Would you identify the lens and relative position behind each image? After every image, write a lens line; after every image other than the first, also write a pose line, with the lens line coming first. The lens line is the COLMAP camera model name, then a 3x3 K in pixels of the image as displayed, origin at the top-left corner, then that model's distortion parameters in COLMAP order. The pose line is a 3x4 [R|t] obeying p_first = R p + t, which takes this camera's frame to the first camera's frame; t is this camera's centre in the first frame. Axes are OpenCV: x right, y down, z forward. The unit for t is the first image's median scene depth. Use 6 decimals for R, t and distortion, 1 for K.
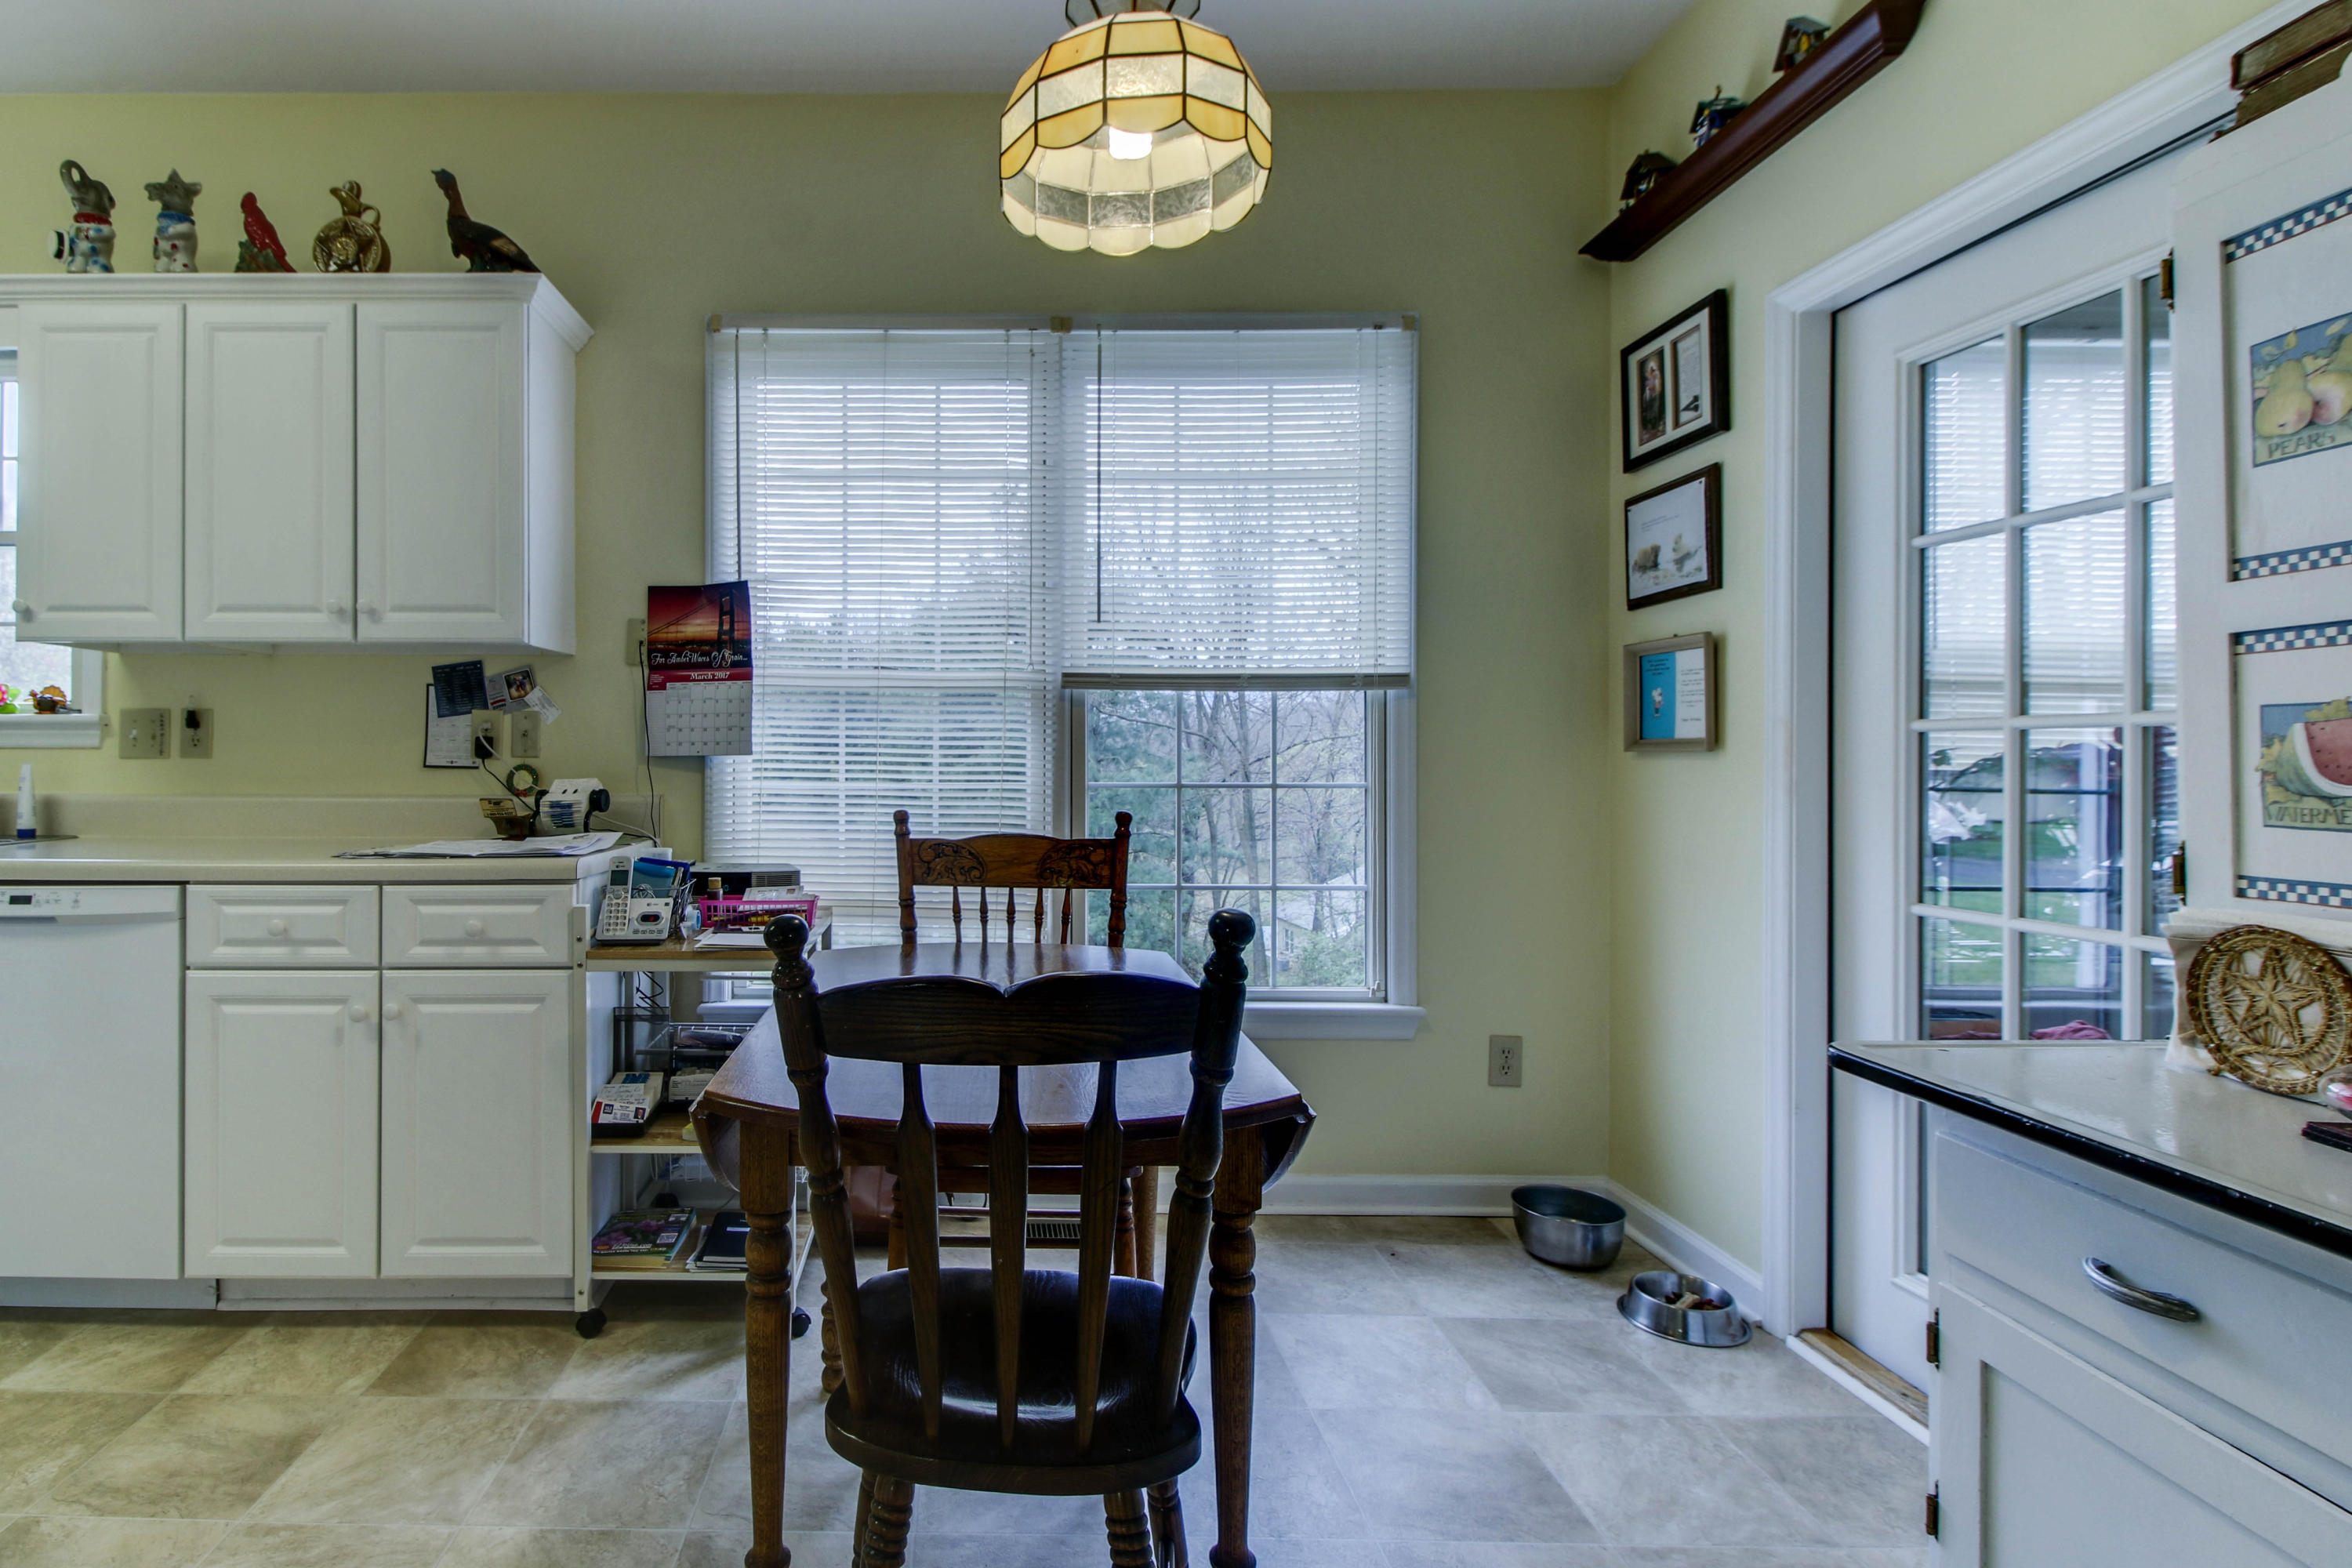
lens RADIAL K [[1174.3, 0, 939.6], [0, 1174.3, 752.8], [0, 0, 1]] dist [0.001130, 0.000160]
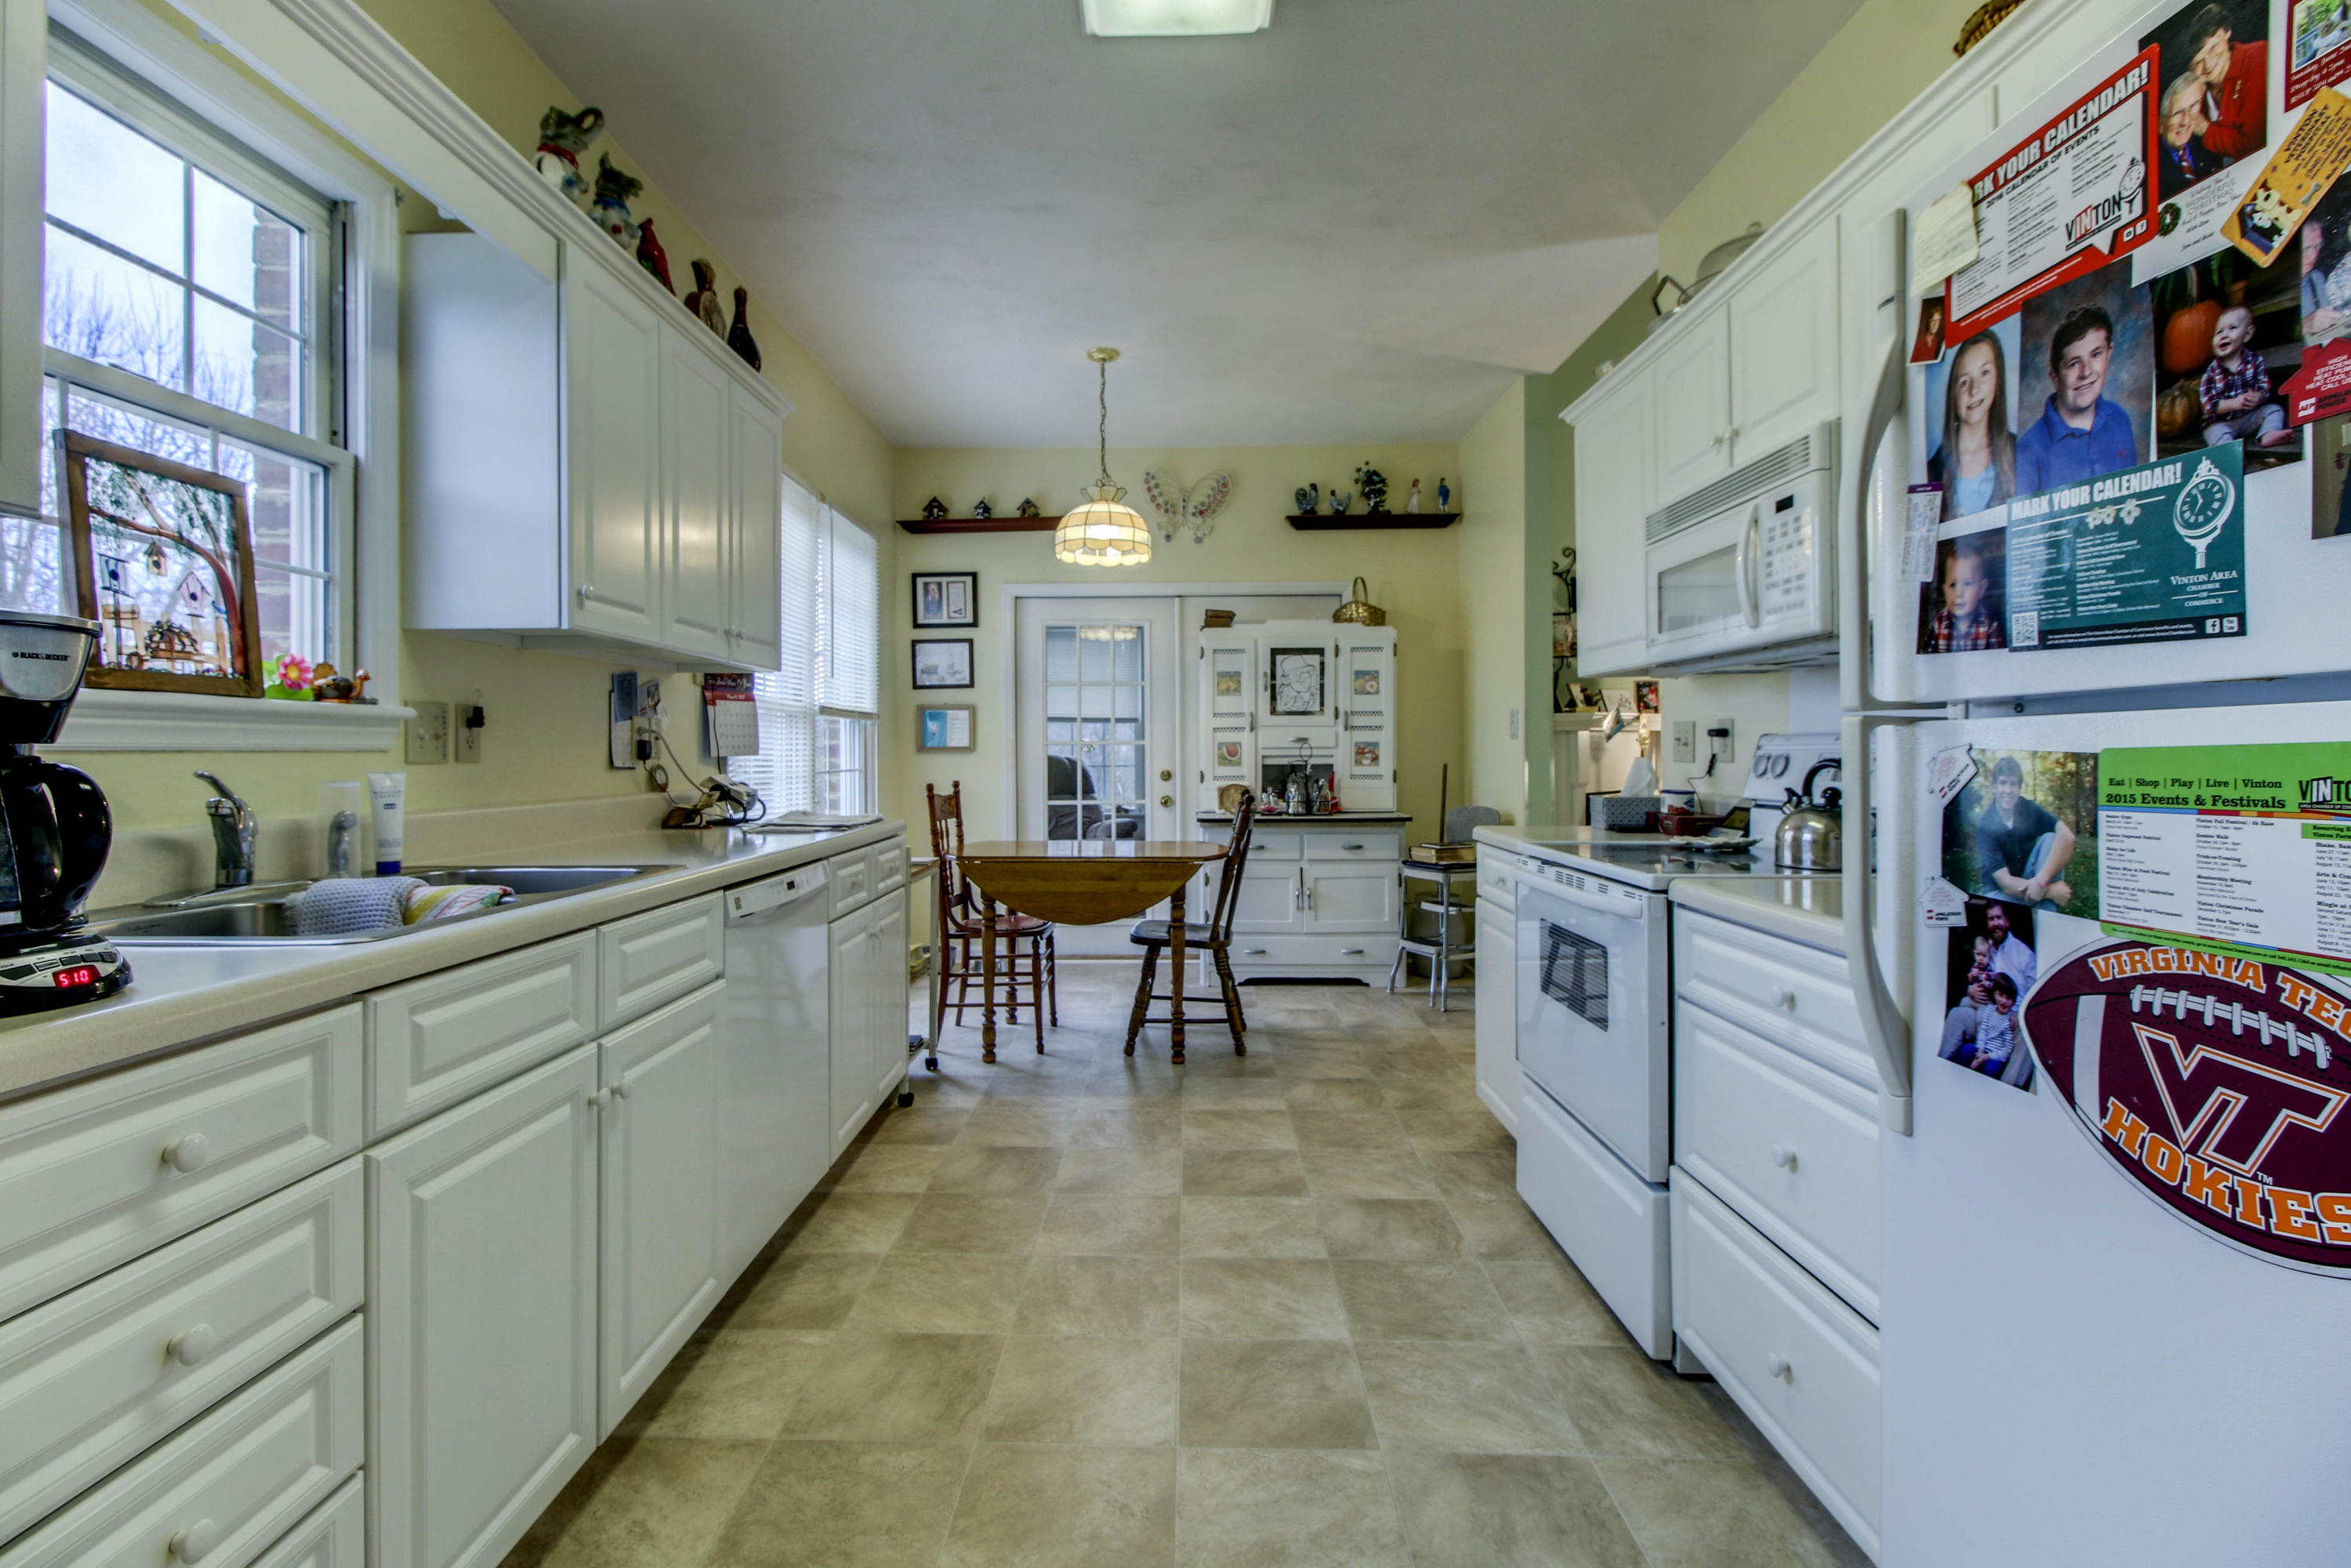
lens RADIAL K [[1074.2, 0, 1155.0], [0, 1074.2, 767.4], [0, 0, 1]] dist [-0.000877, -0.000420]
pose [[0.008258, -0.016064, 0.999837, -1.566926], [0.006368, 0.999852, 0.016012, -0.001936], [-0.999946, 0.006234, 0.008359, 0.554943]]
